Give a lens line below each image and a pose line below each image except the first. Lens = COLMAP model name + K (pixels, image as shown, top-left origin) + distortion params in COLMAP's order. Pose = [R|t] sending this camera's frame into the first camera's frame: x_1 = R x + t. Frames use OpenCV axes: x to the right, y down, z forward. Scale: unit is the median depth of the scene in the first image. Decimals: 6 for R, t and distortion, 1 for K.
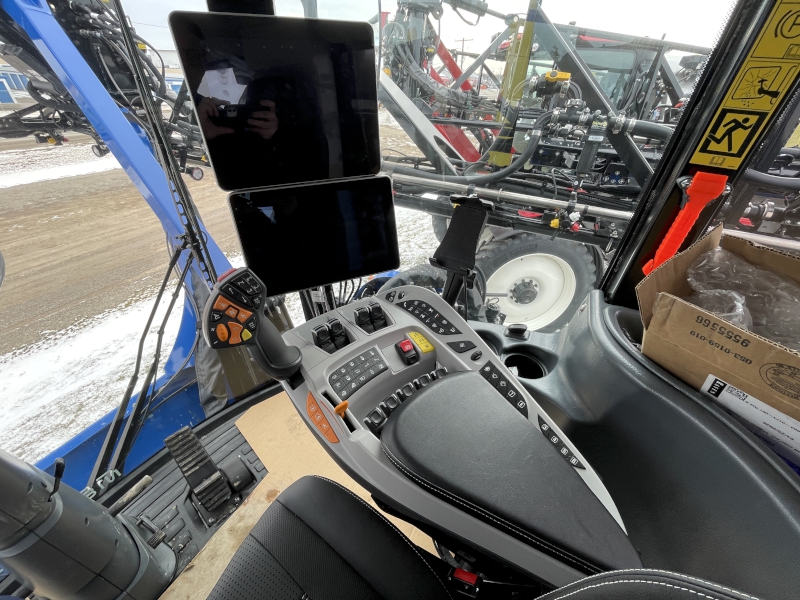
lens RADIAL K [[321.5, 0, 398.3], [0, 321.5, 298.1], [0, 0, 1]] dist [-0.003528, -0.000361]
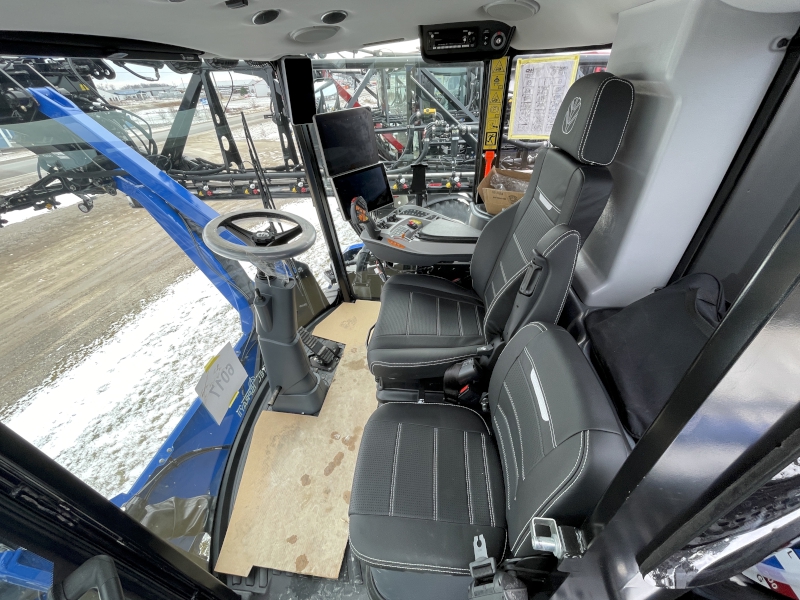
lens RADIAL K [[321.5, 0, 397.9], [0, 321.5, 299.0], [0, 0, 1]] dist [-0.003528, -0.000361]
pose [[0.932551, -0.276556, 0.232087, -0.285313], [0.276778, 0.960391, 0.032281, 0.185151], [-0.231822, 0.034134, 0.972159, -0.514379]]
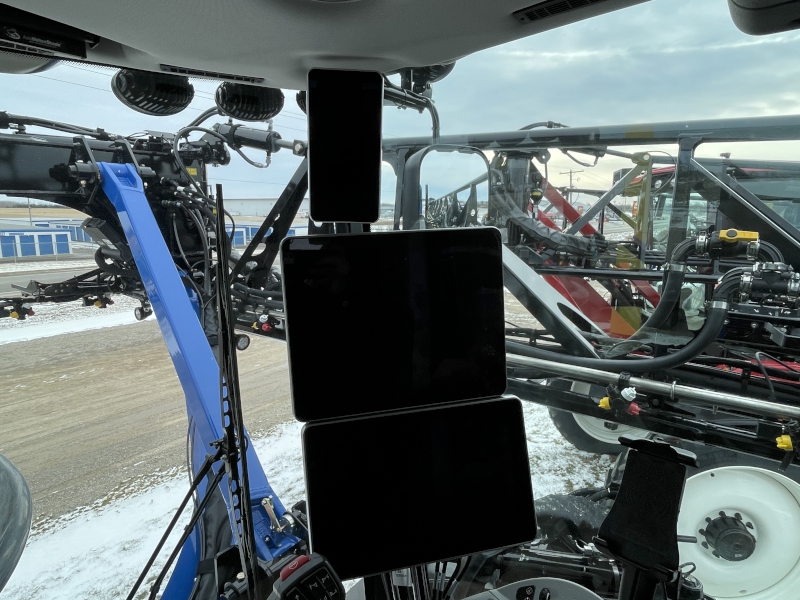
lens RADIAL K [[471.2, 0, 394.5], [0, 471.2, 295.1], [0, 0, 1]] dist [-0.002472, -0.002435]
pose [[0.980666, -0.008199, -0.195519, -0.035058], [-0.074930, 0.907245, -0.413875, -0.045492], [0.180777, 0.420523, 0.889089, -0.016162]]
